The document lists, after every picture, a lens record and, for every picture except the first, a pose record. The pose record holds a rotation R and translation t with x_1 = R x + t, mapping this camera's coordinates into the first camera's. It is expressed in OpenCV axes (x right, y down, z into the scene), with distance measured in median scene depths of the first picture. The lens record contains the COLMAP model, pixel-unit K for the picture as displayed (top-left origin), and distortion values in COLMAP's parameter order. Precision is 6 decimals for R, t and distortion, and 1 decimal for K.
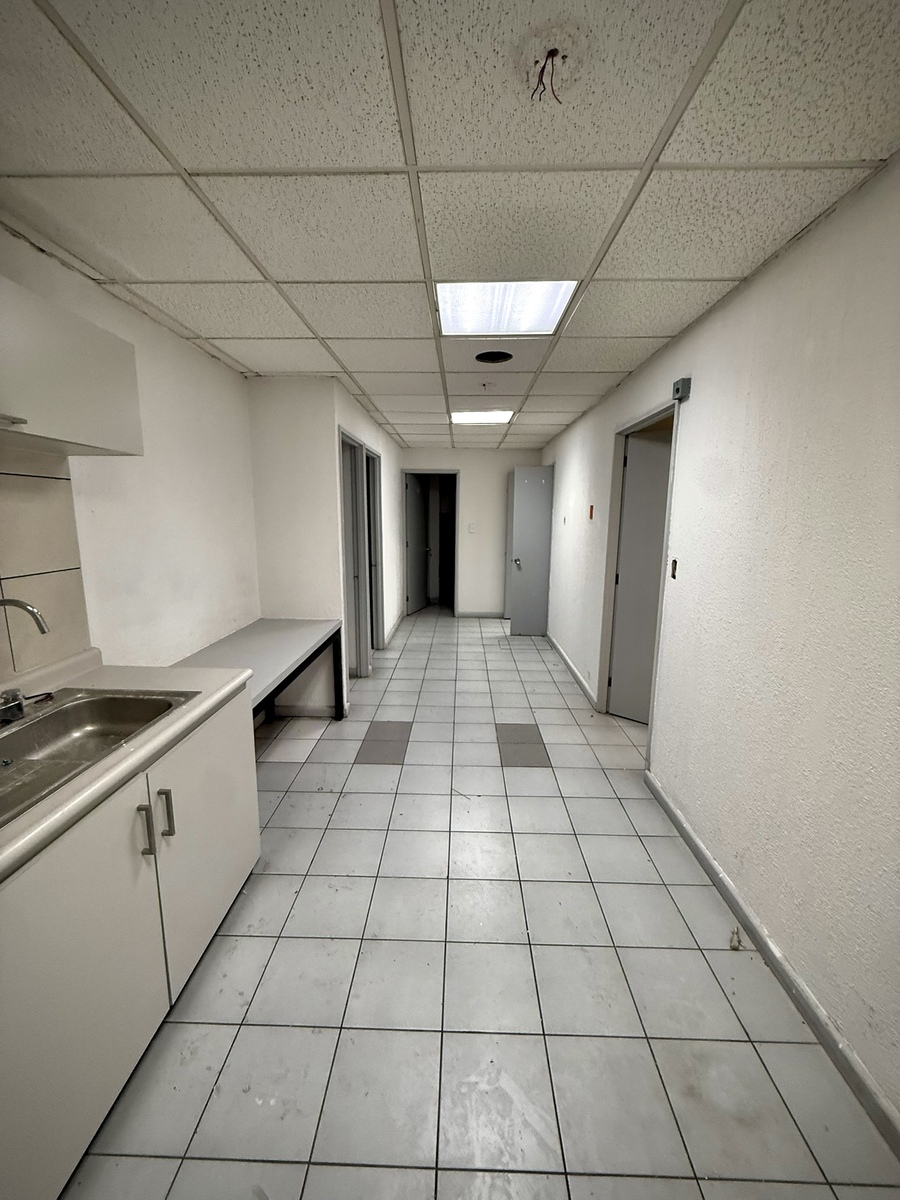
lens RADIAL K [[478.1, 0, 449.5], [0, 478.1, 596.8], [0, 0, 1]] dist [-0.000486, 0.000099]
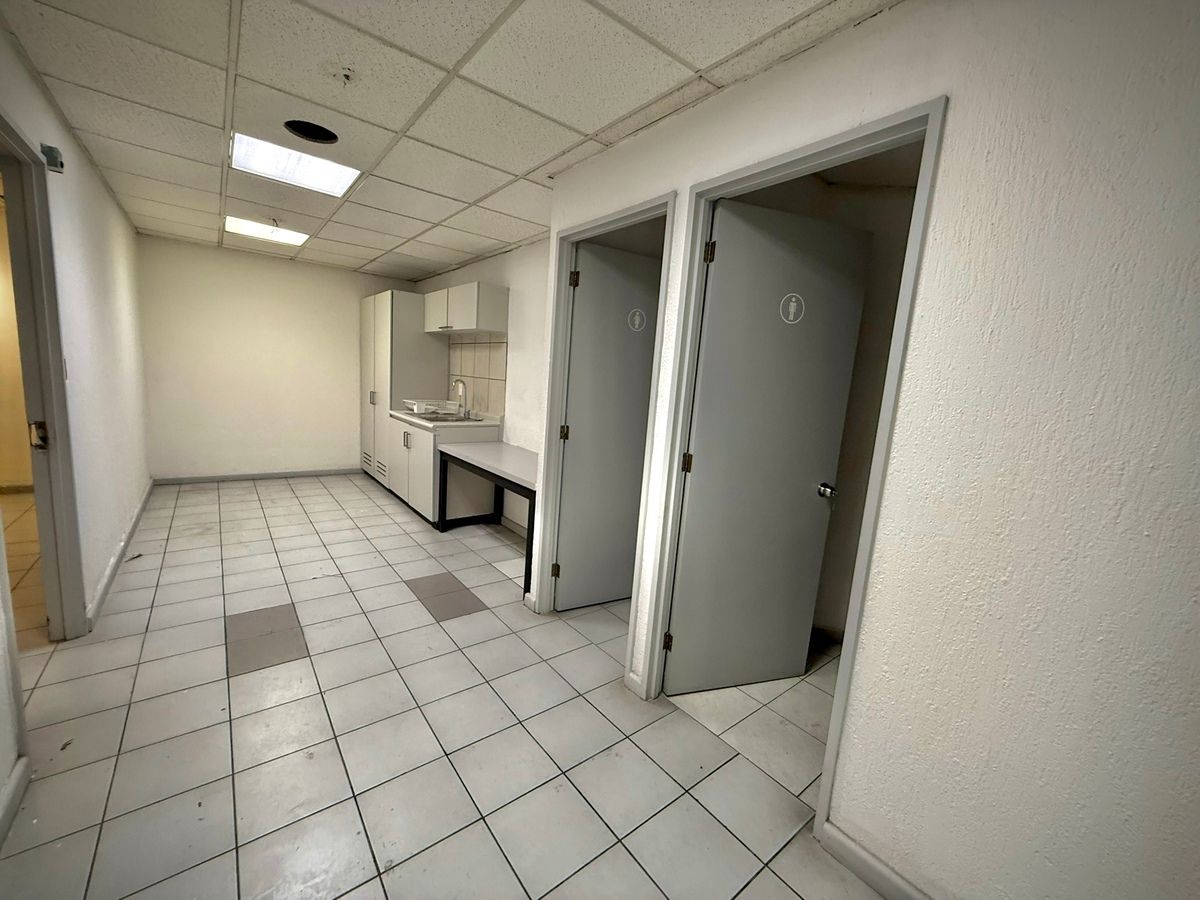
lens RADIAL K [[478.1, 0, 597.3], [0, 478.1, 449.8], [0, 0, 1]] dist [-0.000486, 0.000099]
pose [[-0.764687, 0.032459, -0.643584, 0.283279], [-0.187837, 0.944132, 0.270799, -0.333762], [0.616418, 0.327966, -0.715868, 2.229307]]
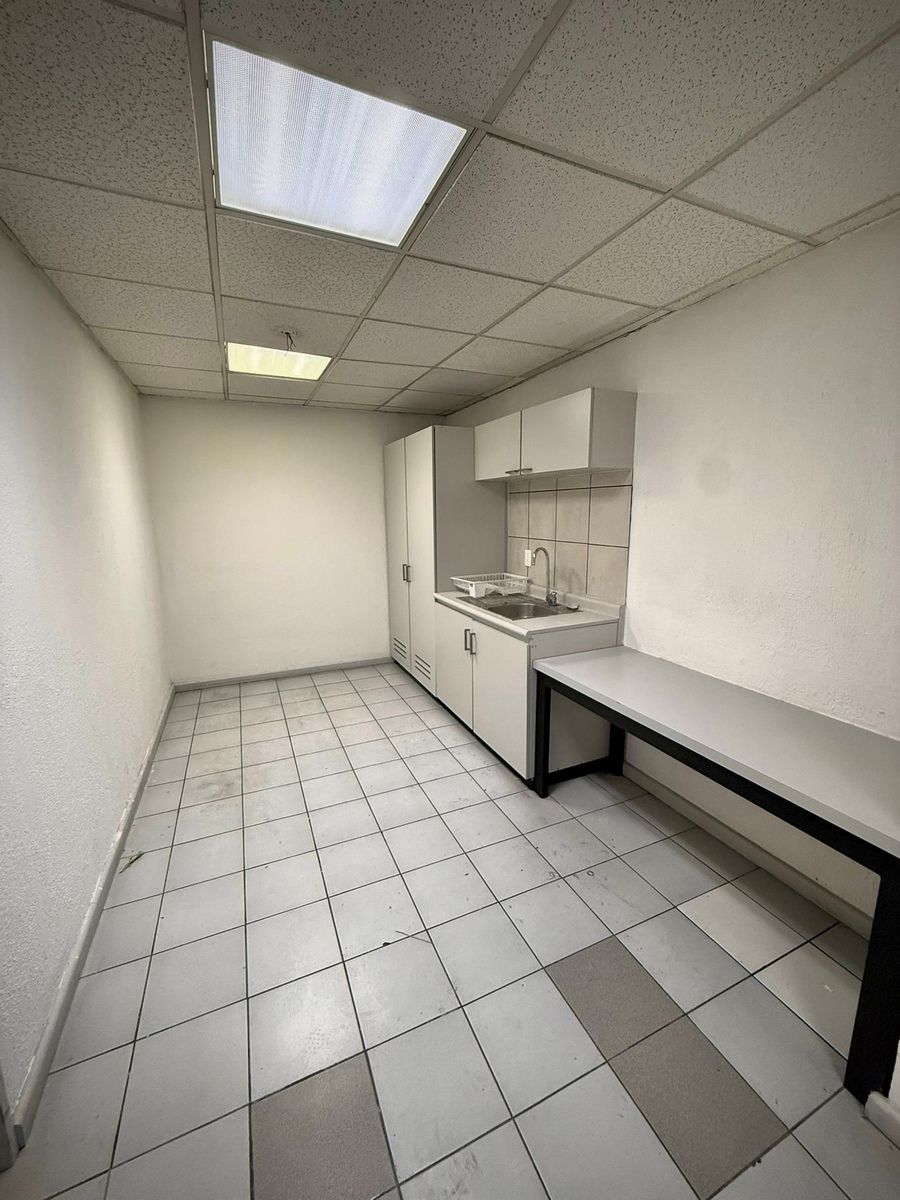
lens RADIAL K [[478.1, 0, 449.5], [0, 478.1, 596.8], [0, 0, 1]] dist [-0.000486, 0.000099]
pose [[-0.904296, 0.077384, -0.419835, 0.227322], [-0.071693, 0.941939, 0.328040, -0.257114], [0.420844, 0.326745, -0.846244, 1.484078]]
